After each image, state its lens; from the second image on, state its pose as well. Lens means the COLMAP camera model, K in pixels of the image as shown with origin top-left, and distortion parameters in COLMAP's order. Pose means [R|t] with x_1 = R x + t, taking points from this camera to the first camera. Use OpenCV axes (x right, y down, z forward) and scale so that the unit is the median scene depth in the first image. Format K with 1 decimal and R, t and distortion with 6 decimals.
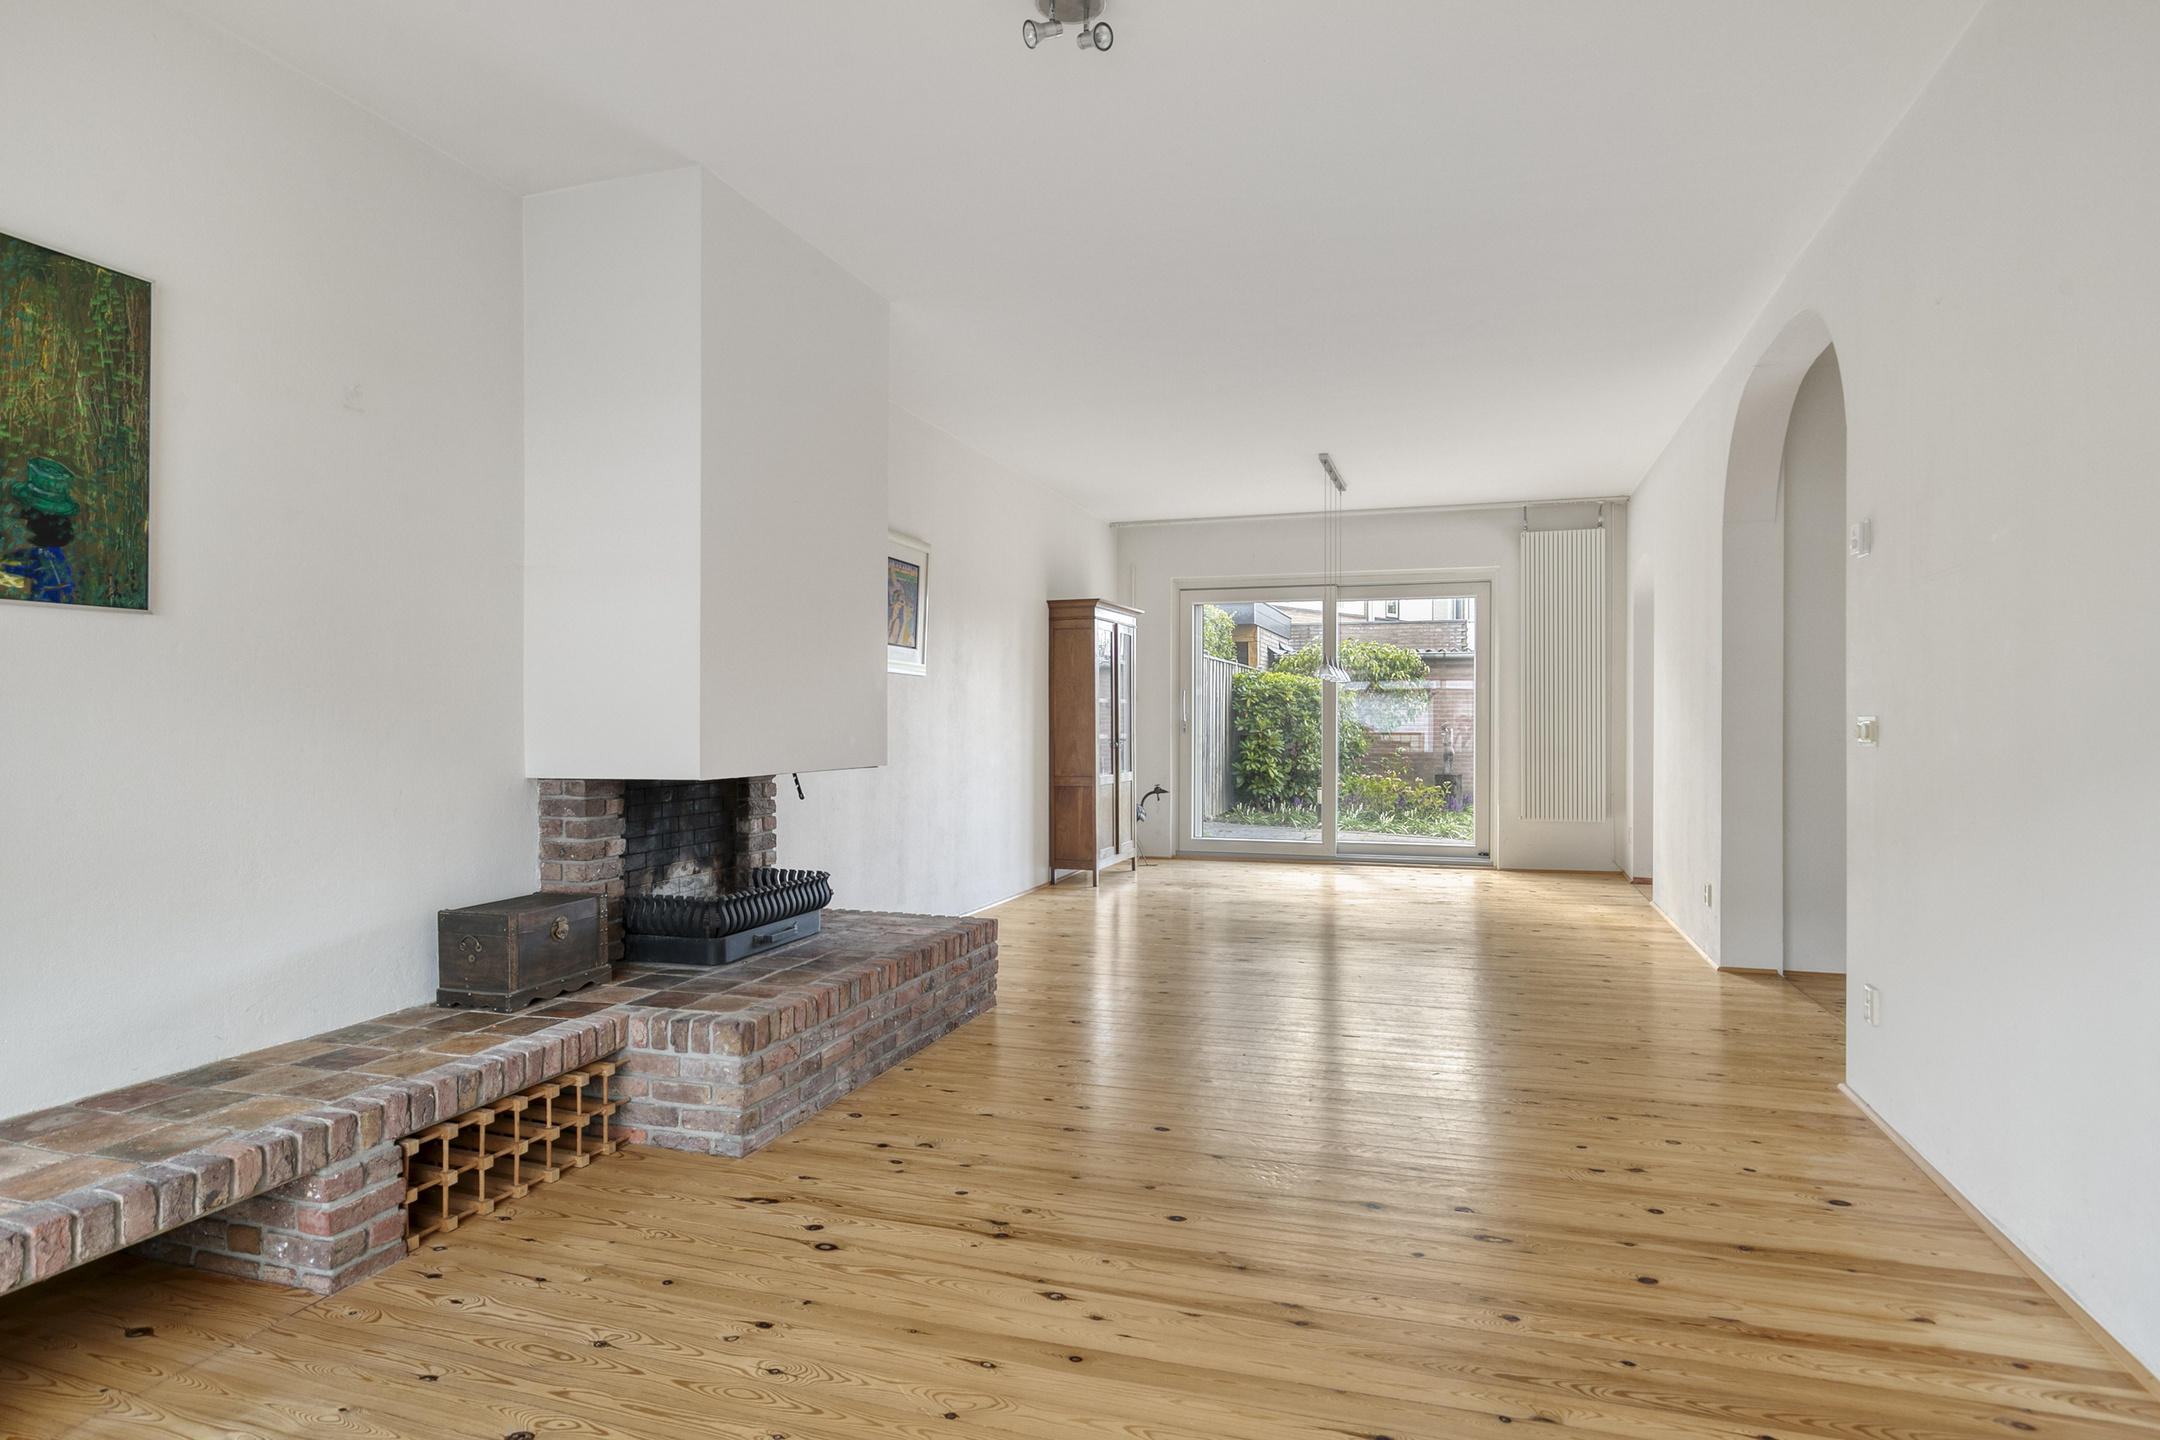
lens RADIAL K [[1198.1, 0, 1074.3], [0, 1198.1, 727.6], [0, 0, 1]] dist [-0.003487, 0.000265]
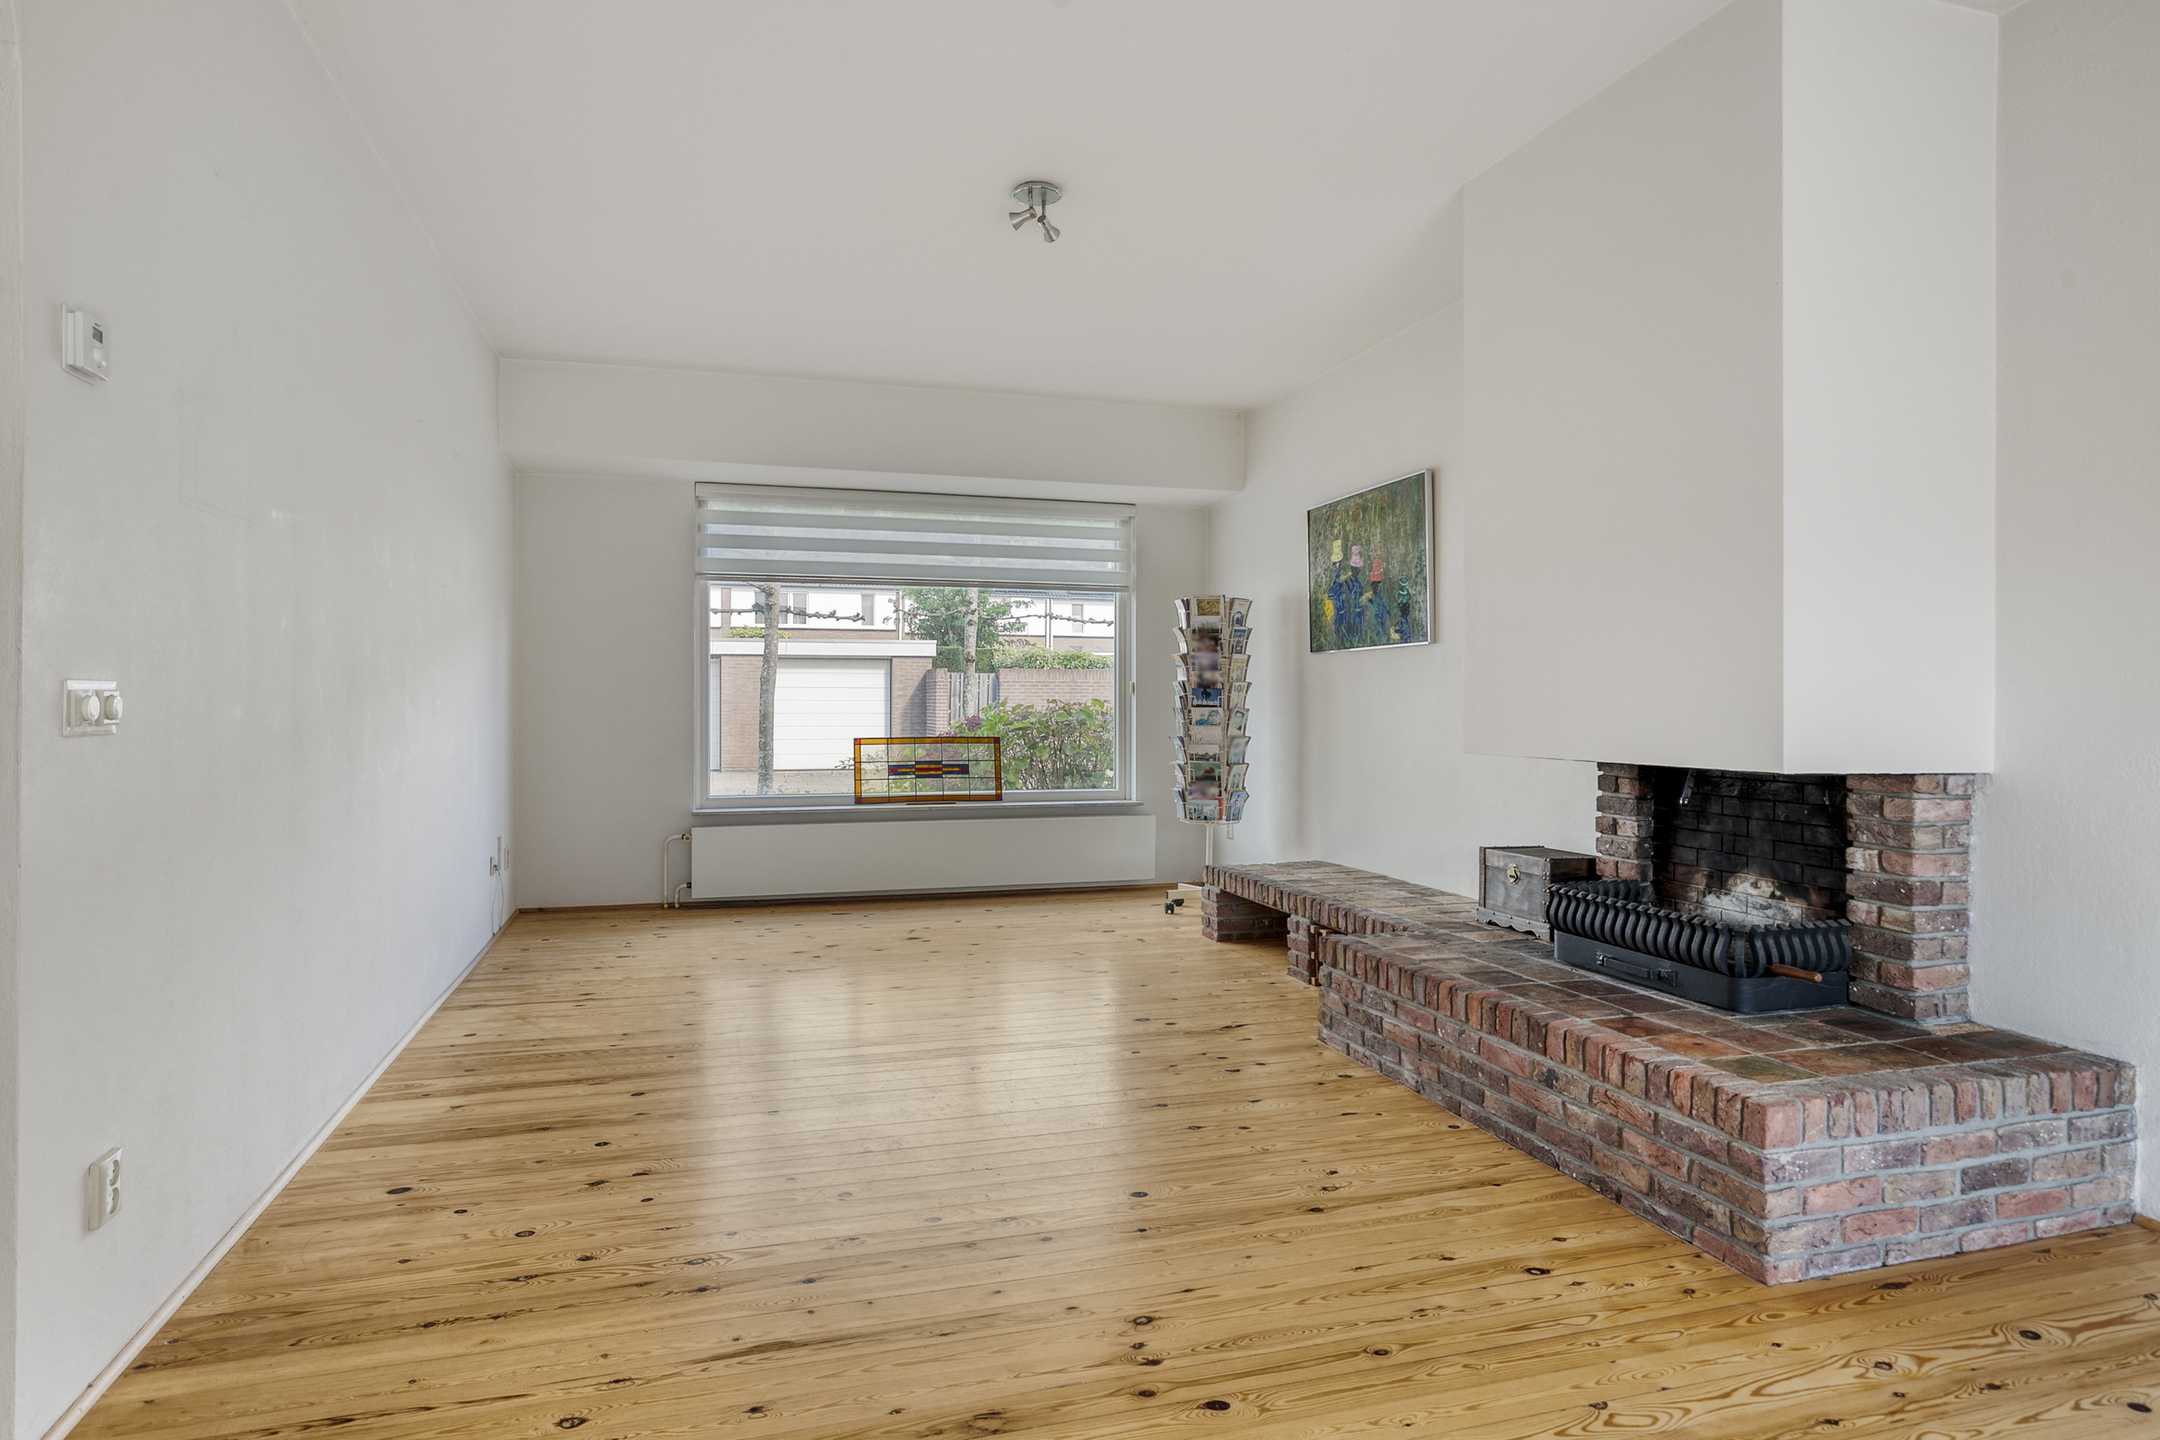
lens RADIAL K [[1198.1, 0, 1075.7], [0, 1198.1, 708.2], [0, 0, 1]] dist [-0.003487, 0.000265]
pose [[-0.816695, 0.002500, -0.577064, 0.609115], [-0.004164, 0.999939, 0.010226, -0.006582], [0.577054, 0.010754, -0.816635, 1.709316]]
